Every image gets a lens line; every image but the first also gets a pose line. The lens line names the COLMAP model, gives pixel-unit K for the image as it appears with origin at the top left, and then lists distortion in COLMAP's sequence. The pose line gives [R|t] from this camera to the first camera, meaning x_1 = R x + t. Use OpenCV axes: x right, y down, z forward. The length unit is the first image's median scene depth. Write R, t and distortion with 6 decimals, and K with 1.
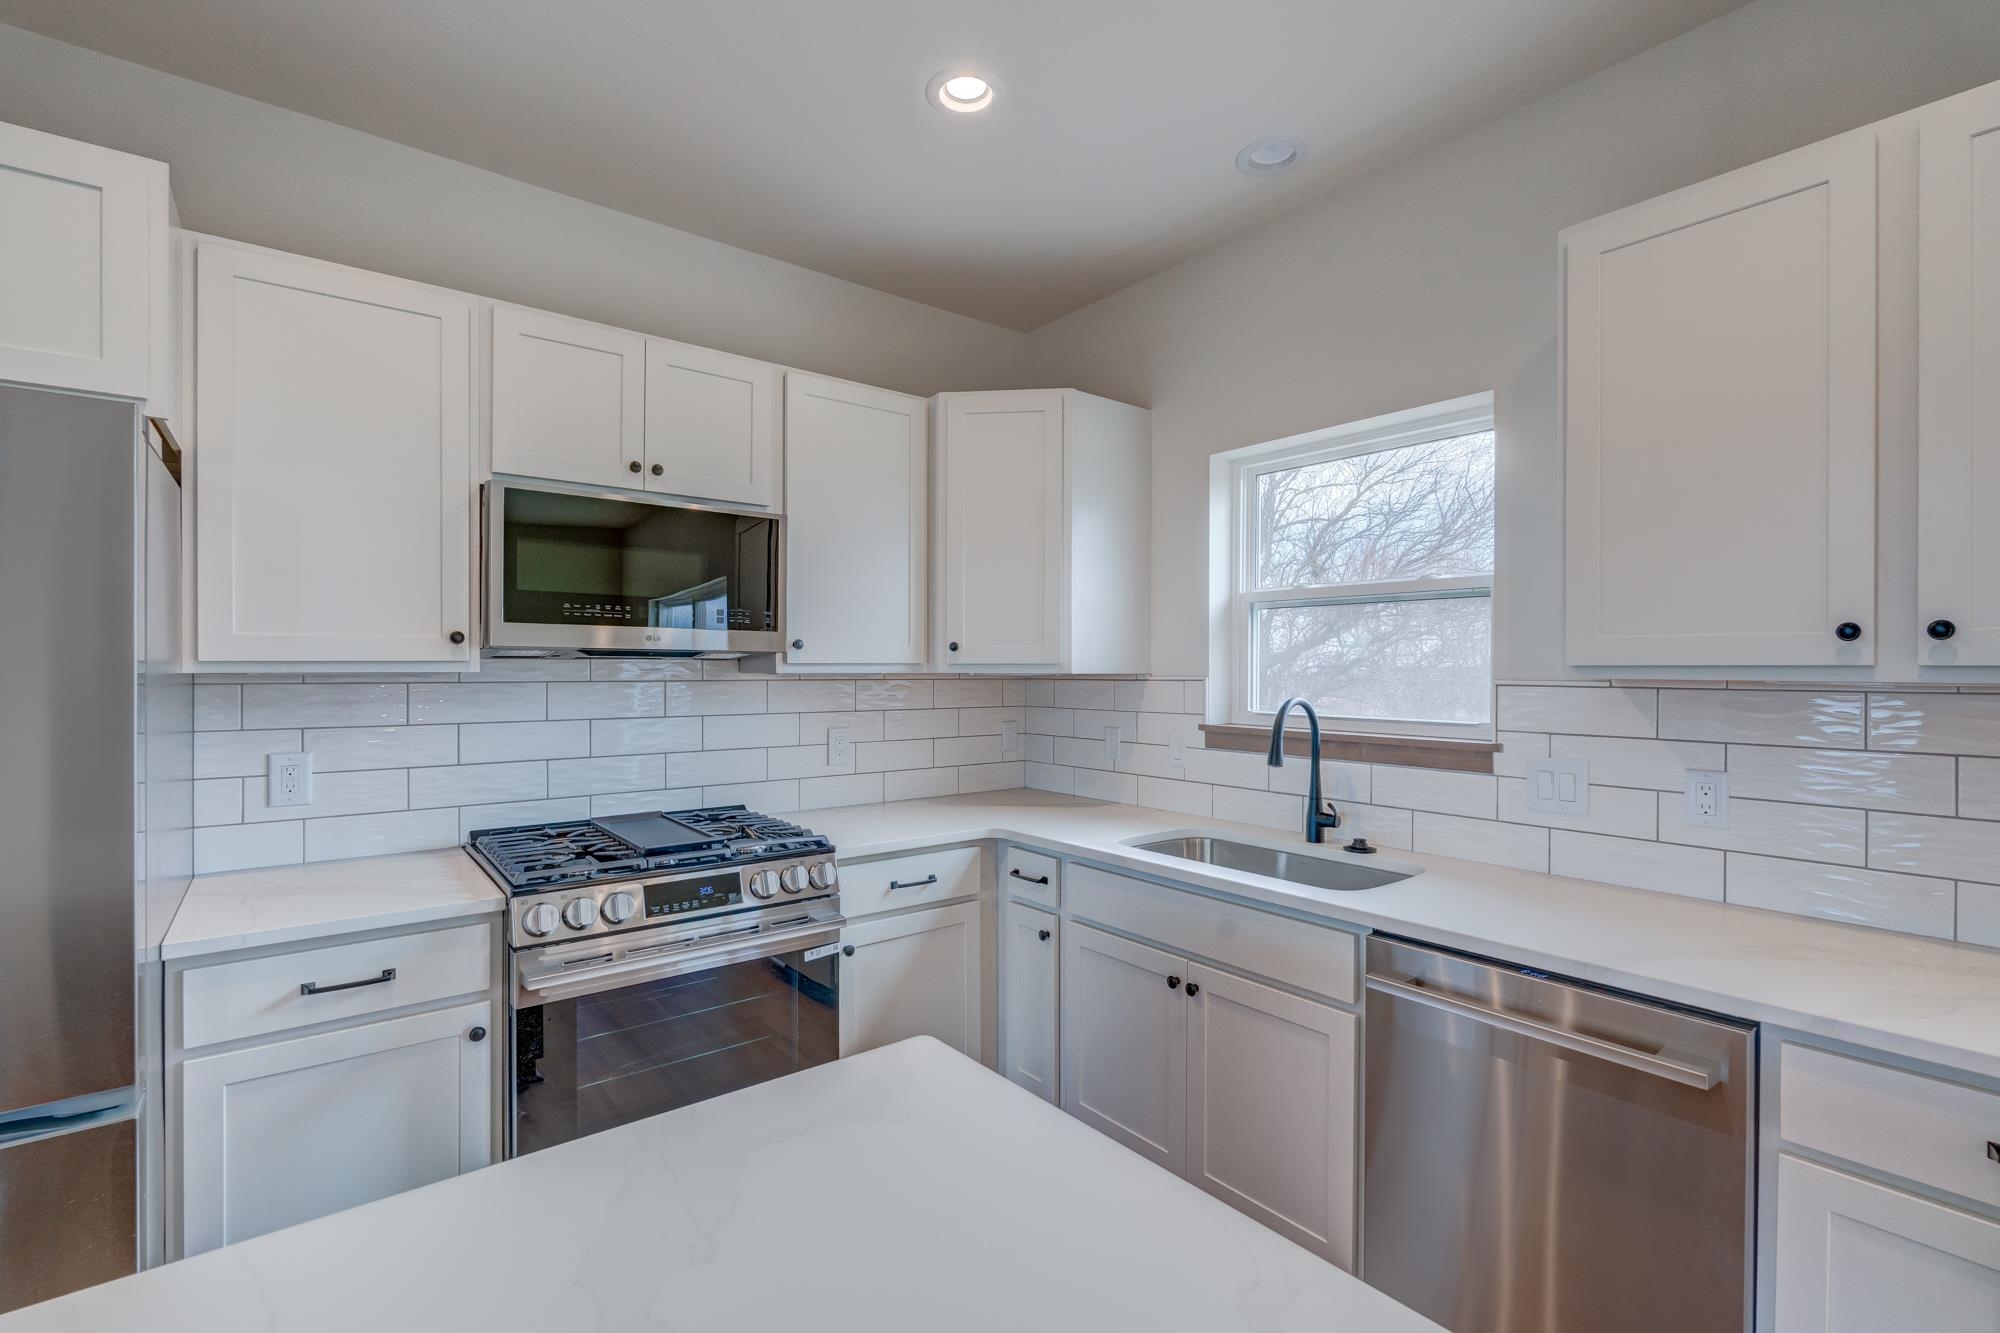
lens RADIAL K [[891.0, 0, 1000.0], [0, 891.0, 666.5], [0, 0, 1]] dist [-0.049020, 0.000124]
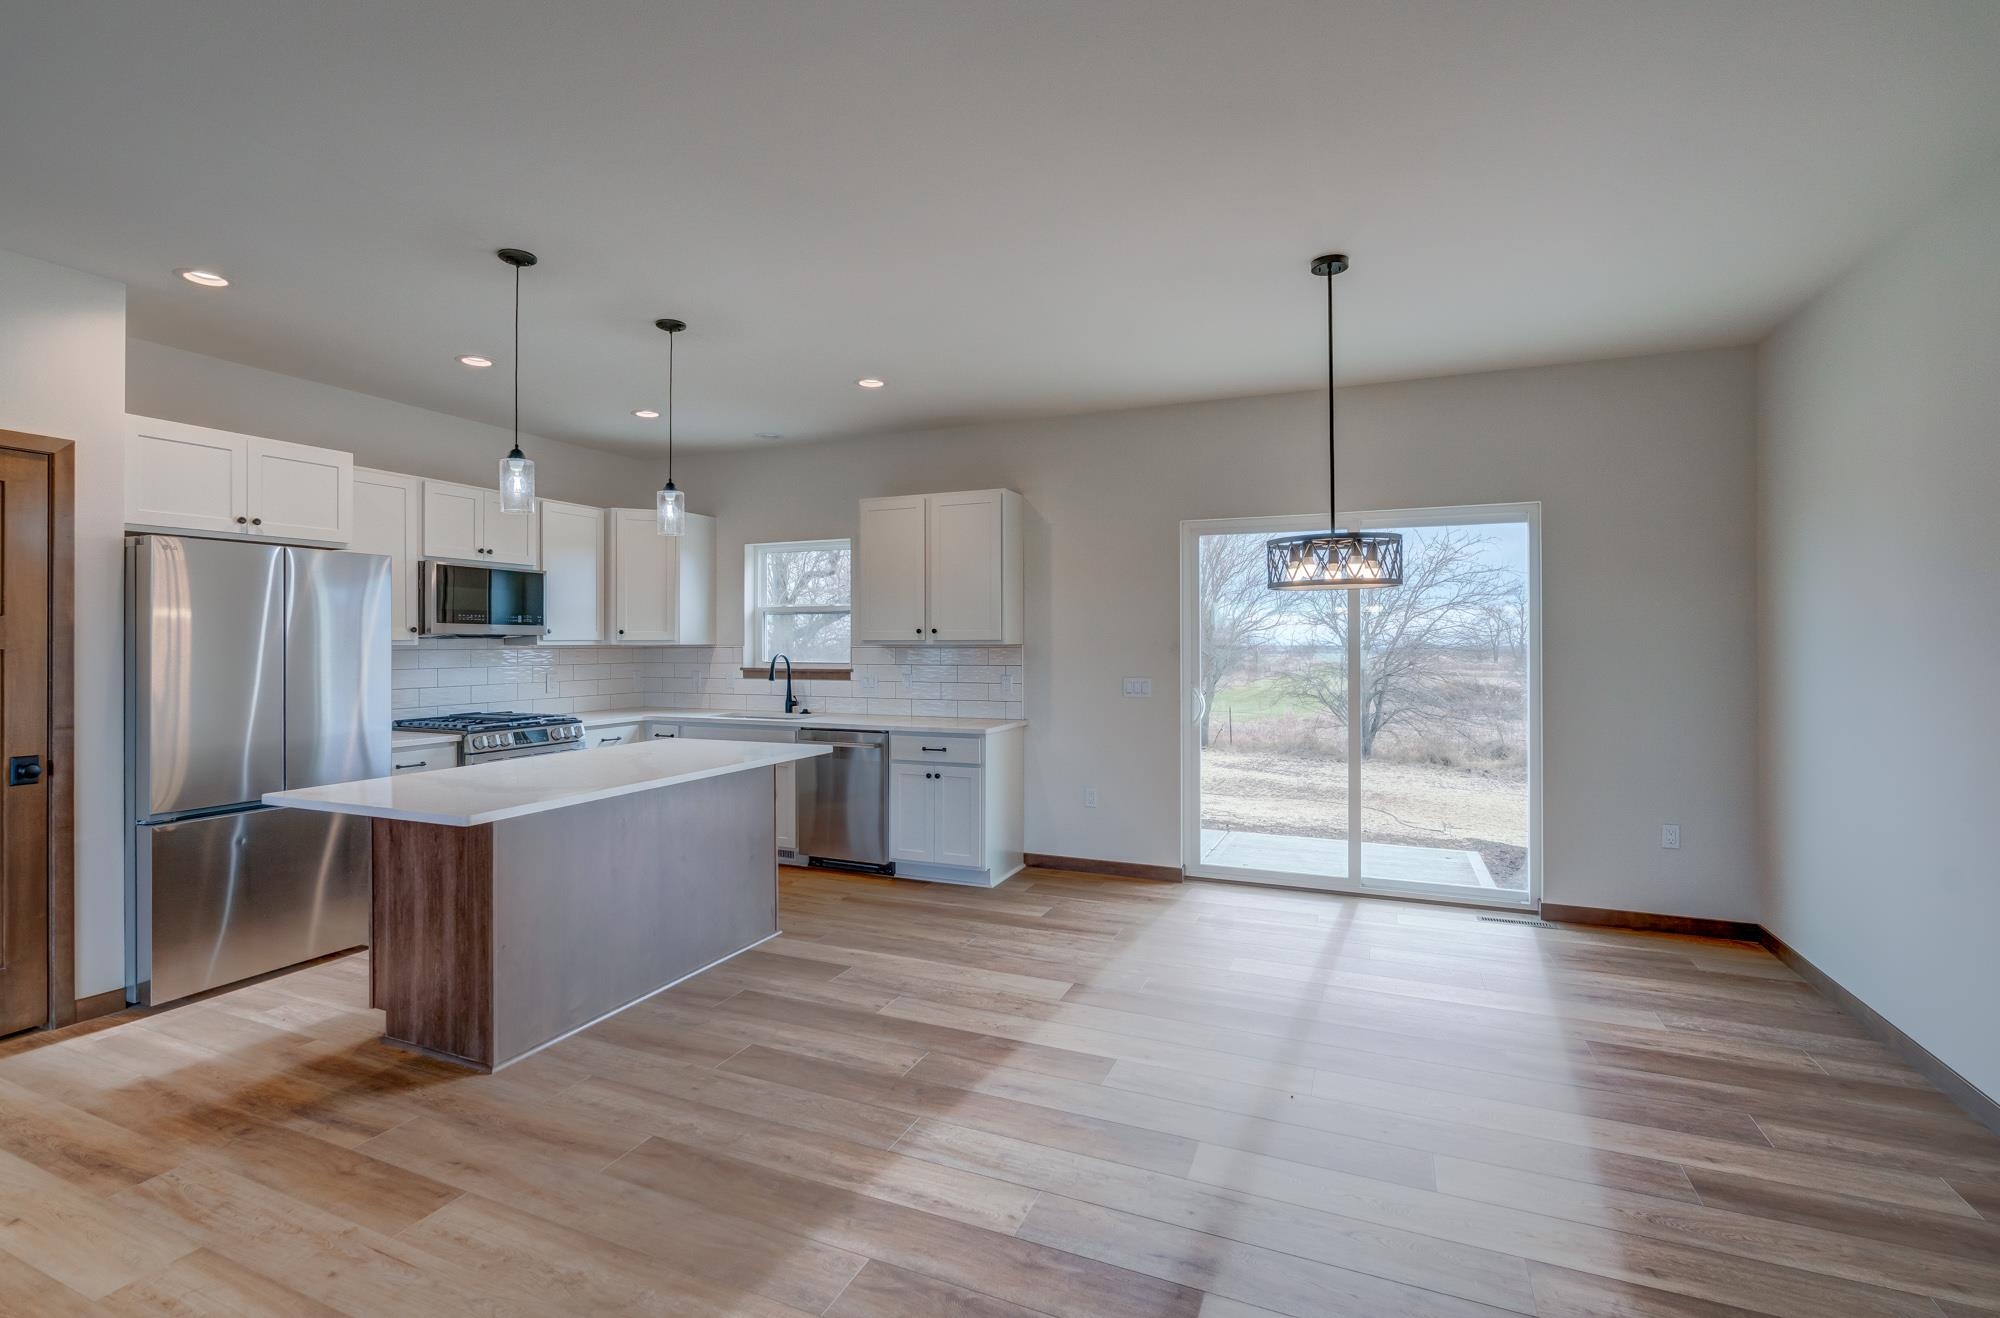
lens RADIAL K [[917.3, 0, 1000.0], [0, 917.3, 659.0], [0, 0, 1]] dist [-0.000438, 0.000375]
pose [[0.875245, -0.011564, 0.483541, -0.361130], [0.003525, 0.999840, 0.017532, 0.006517], [-0.483666, -0.013640, 0.875146, -1.511122]]
